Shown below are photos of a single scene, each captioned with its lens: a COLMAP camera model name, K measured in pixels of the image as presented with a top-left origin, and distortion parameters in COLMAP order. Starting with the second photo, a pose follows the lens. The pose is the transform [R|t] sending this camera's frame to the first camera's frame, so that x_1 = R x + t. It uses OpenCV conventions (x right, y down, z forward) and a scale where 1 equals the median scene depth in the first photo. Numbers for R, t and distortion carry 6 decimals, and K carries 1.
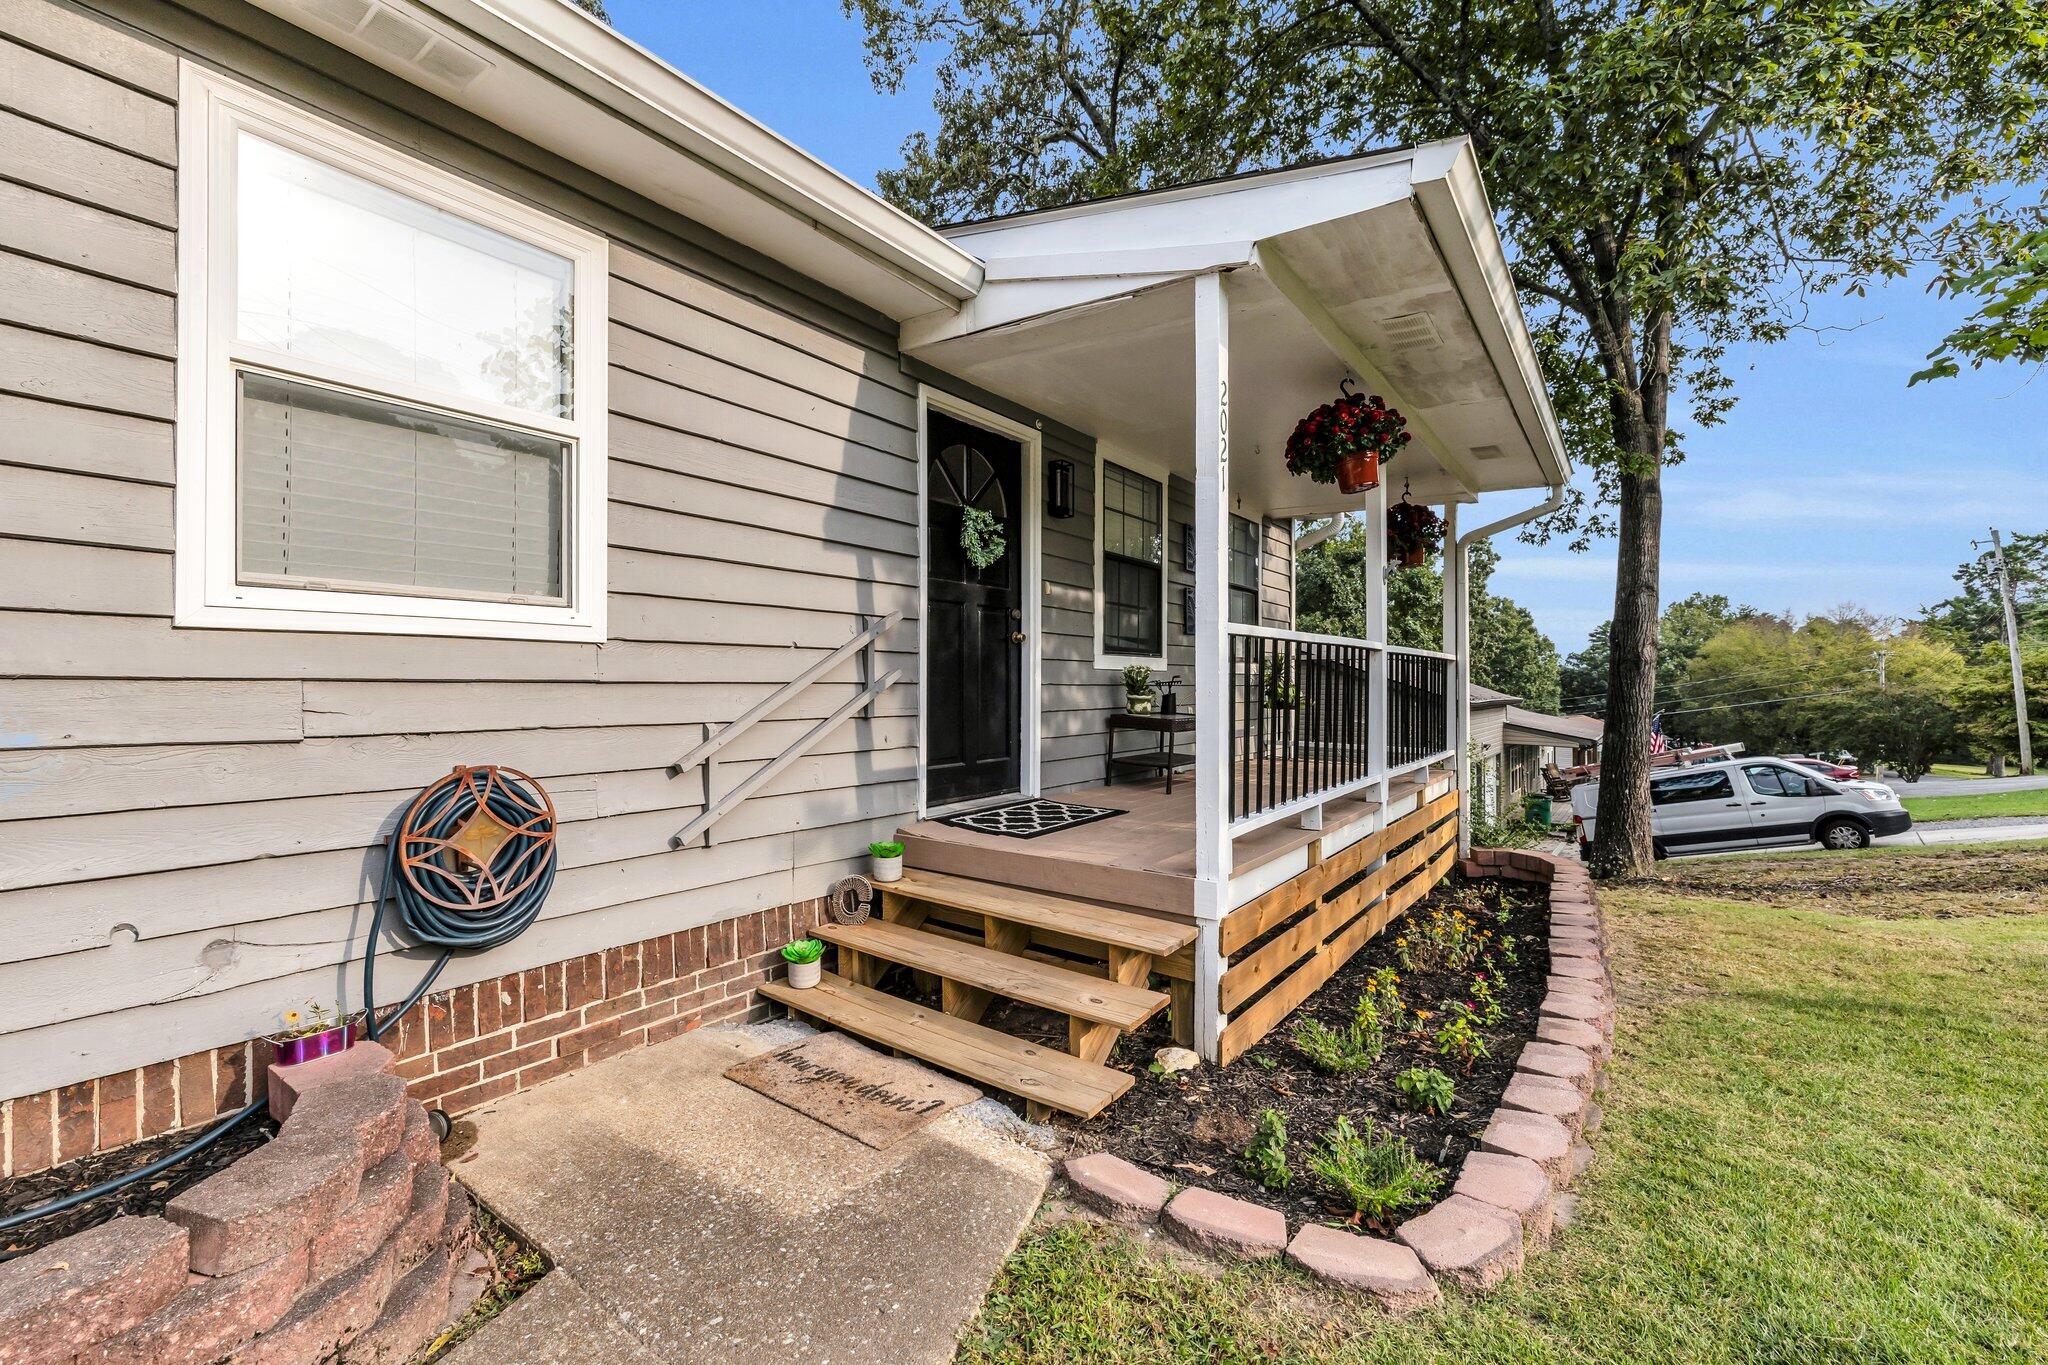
lens RADIAL K [[856.5, 0, 1024.1], [0, 856.5, 675.3], [0, 0, 1]] dist [-0.000900, 0.000225]
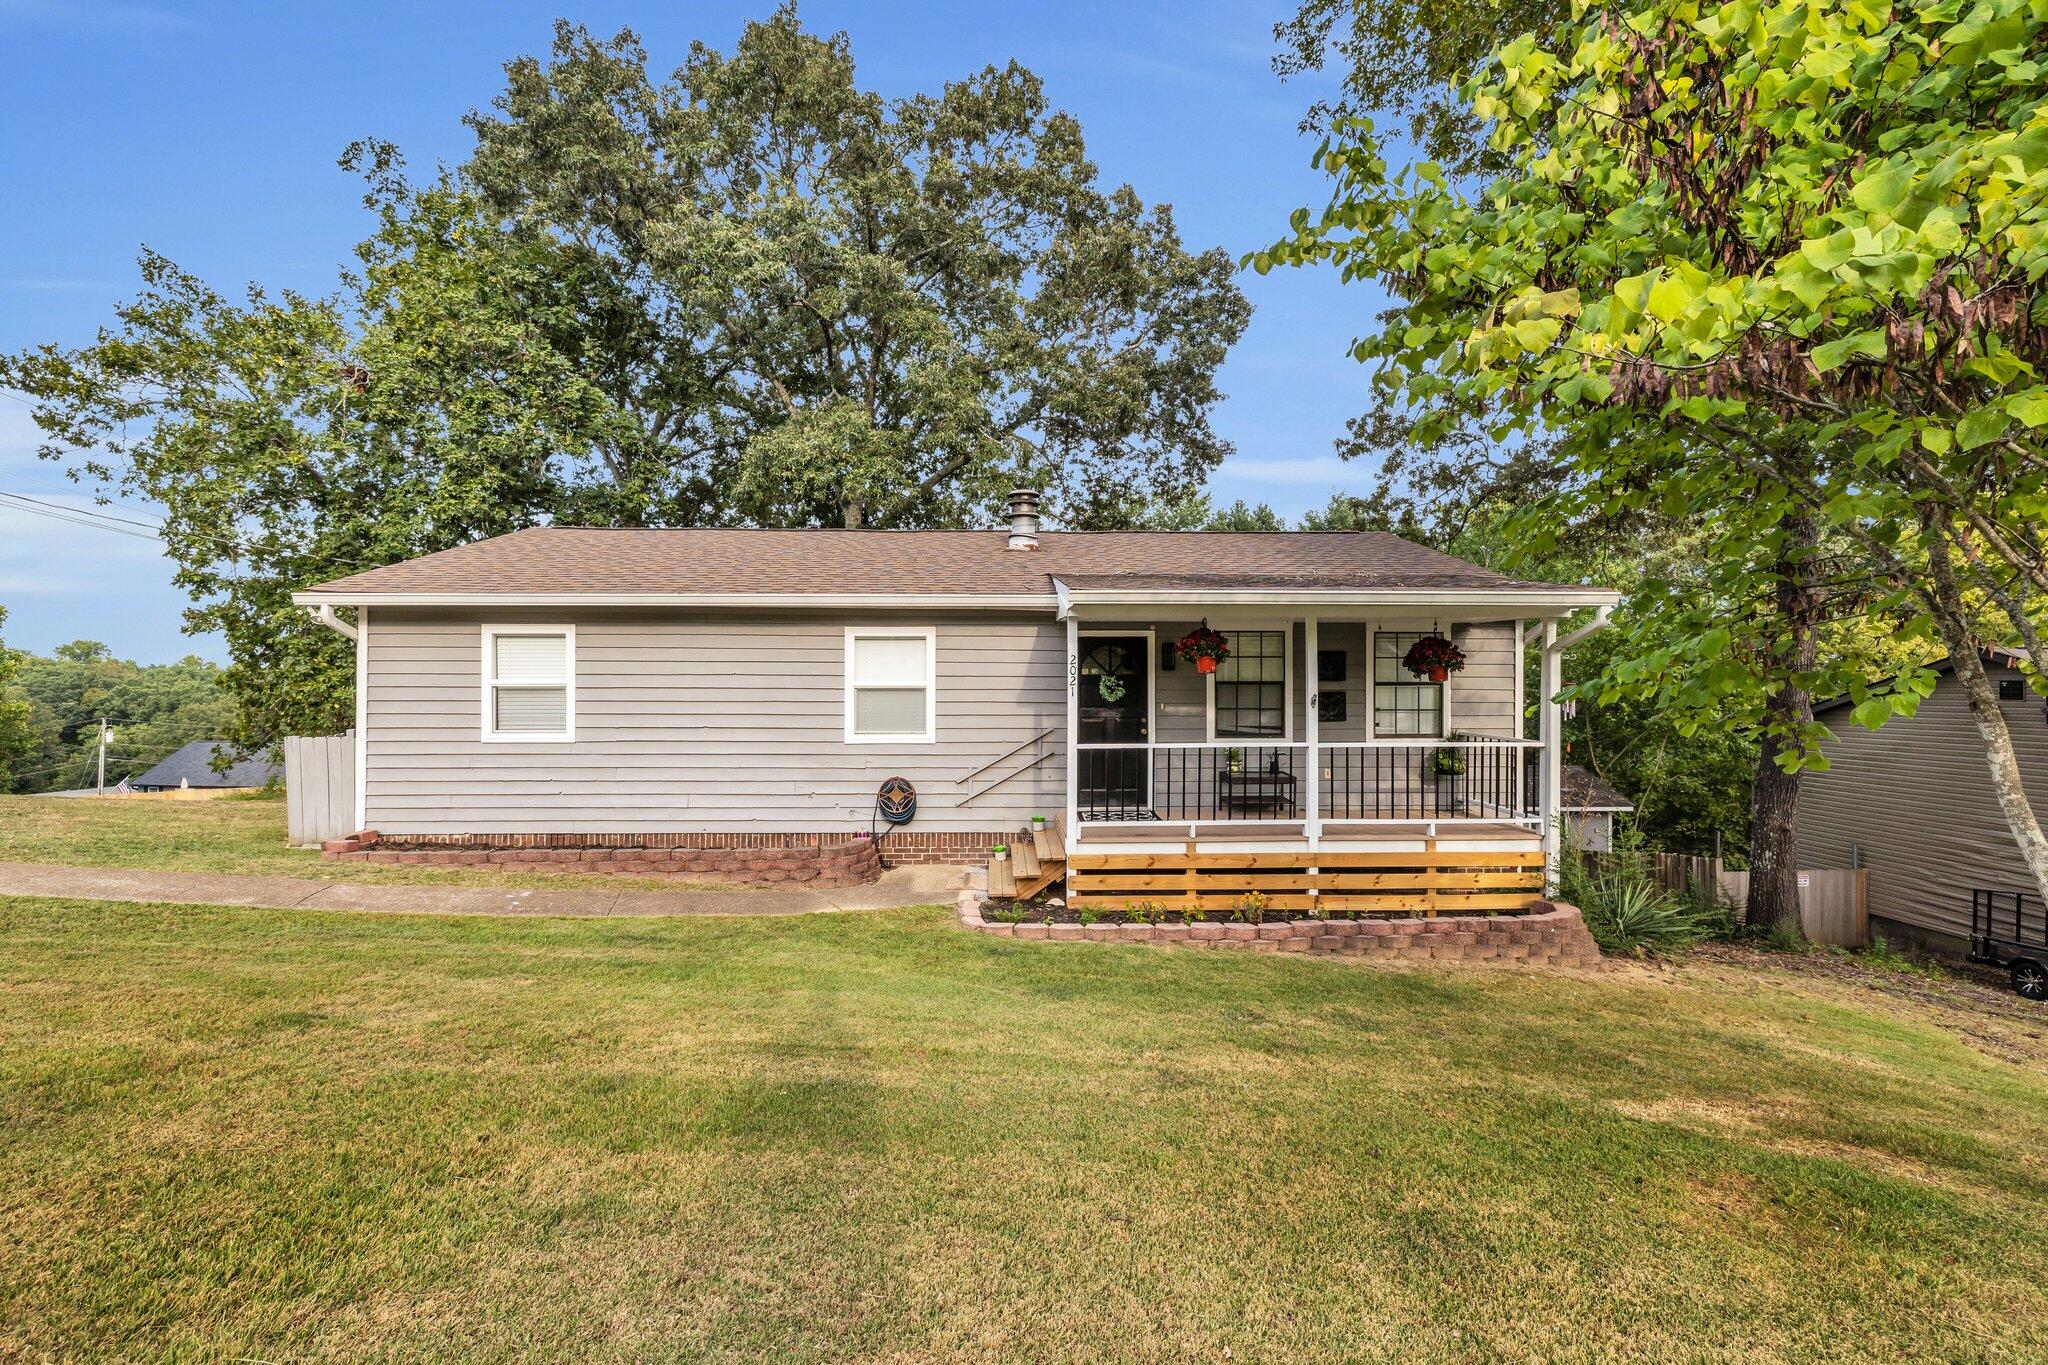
lens RADIAL K [[856.5, 0, 1021.9], [0, 856.5, 682.5], [0, 0, 1]] dist [-0.000900, 0.000225]
pose [[0.615472, -0.003029, -0.788153, 1.474877], [0.008121, 0.999964, 0.002499, -0.174622], [0.788117, -0.007939, 0.615474, -0.508825]]
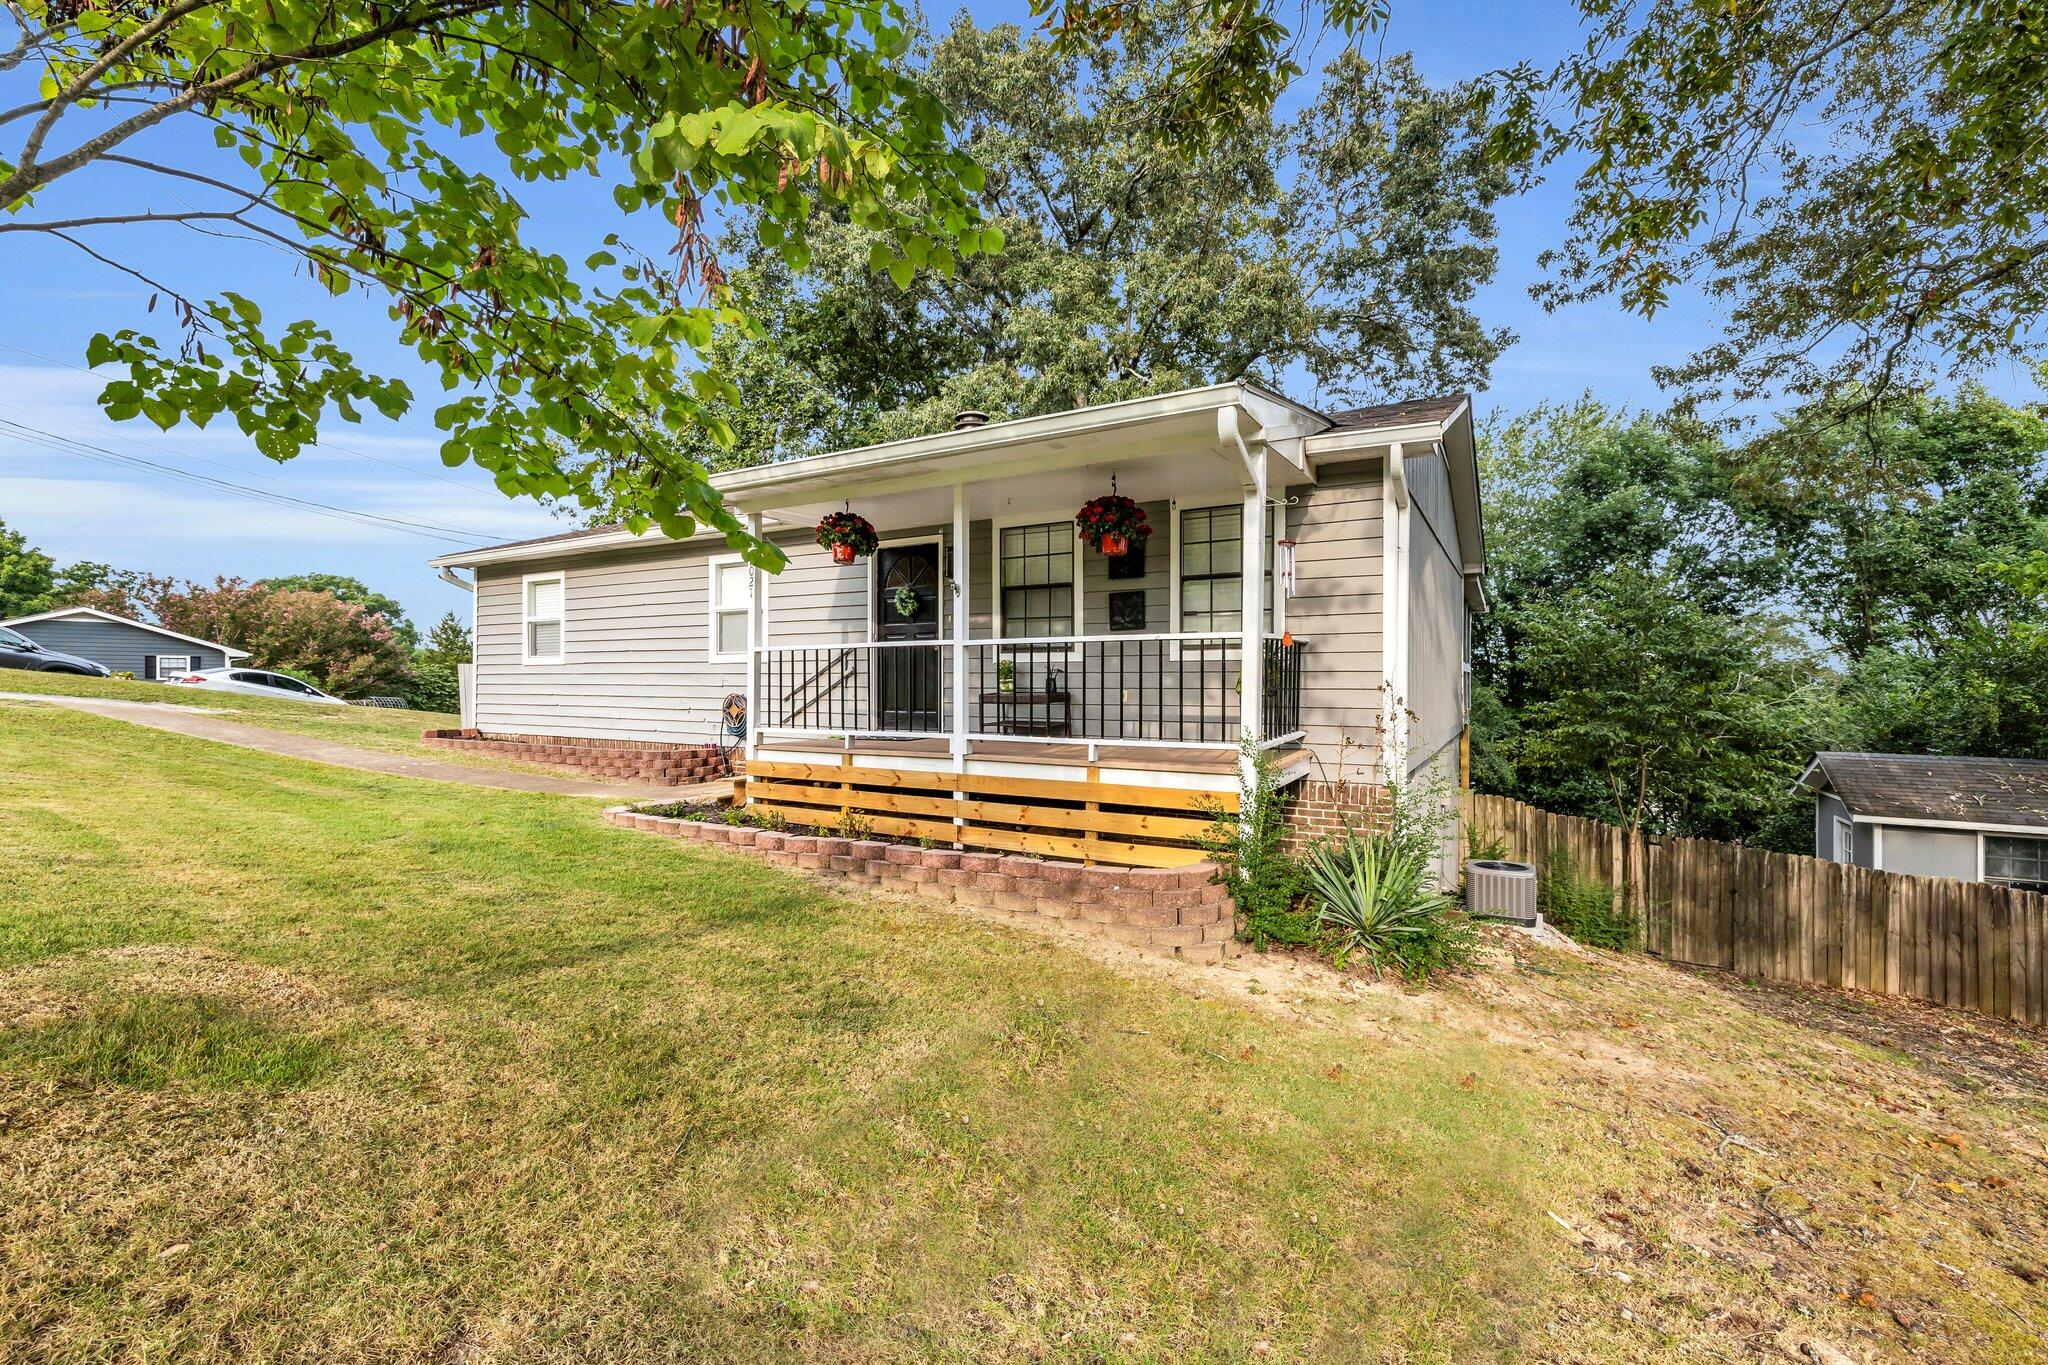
lens RADIAL K [[856.5, 0, 1023.8], [0, 856.5, 685.5], [0, 0, 1]] dist [-0.000900, 0.000225]
pose [[0.107756, 0.001071, -0.994177, 1.910842], [0.007719, 0.999968, 0.001914, 0.035786], [0.994147, -0.007880, 0.107744, 1.013838]]
